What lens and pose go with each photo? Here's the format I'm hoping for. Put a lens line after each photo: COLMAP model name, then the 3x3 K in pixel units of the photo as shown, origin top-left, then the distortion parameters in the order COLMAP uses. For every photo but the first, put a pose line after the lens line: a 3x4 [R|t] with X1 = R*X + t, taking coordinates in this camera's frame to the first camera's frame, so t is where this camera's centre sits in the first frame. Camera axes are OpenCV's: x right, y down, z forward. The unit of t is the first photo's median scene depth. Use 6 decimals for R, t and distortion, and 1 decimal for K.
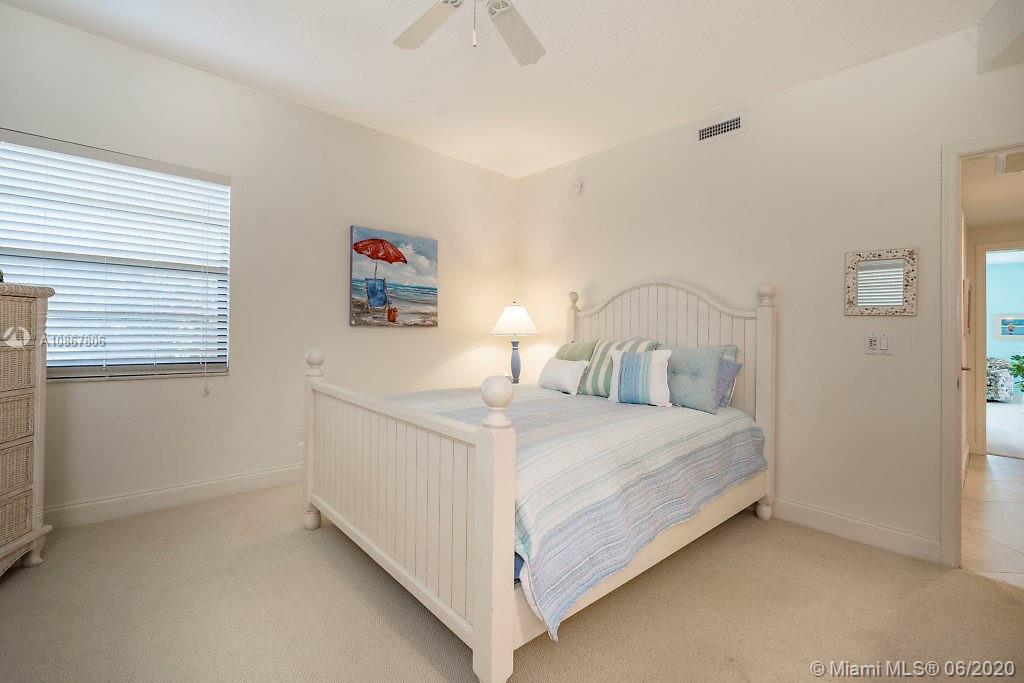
lens RADIAL K [[439.8, 0, 512.0], [0, 439.8, 341.5], [0, 0, 1]] dist [-0.001264, -0.000058]
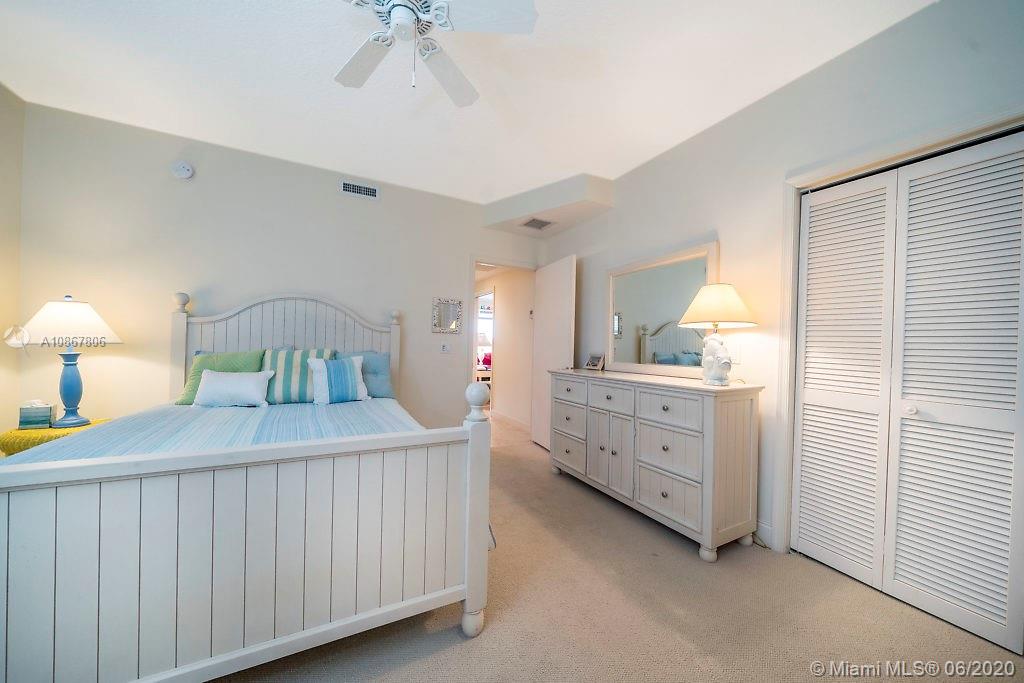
lens RADIAL K [[354.2, 0, 507.0], [0, 354.2, 348.5], [0, 0, 1]] dist [-0.001157, -0.000057]
pose [[0.271202, -0.020455, 0.962305, -0.456917], [0.011540, 0.999771, 0.017999, -0.013151], [-0.962453, 0.006224, 0.271376, 0.274745]]
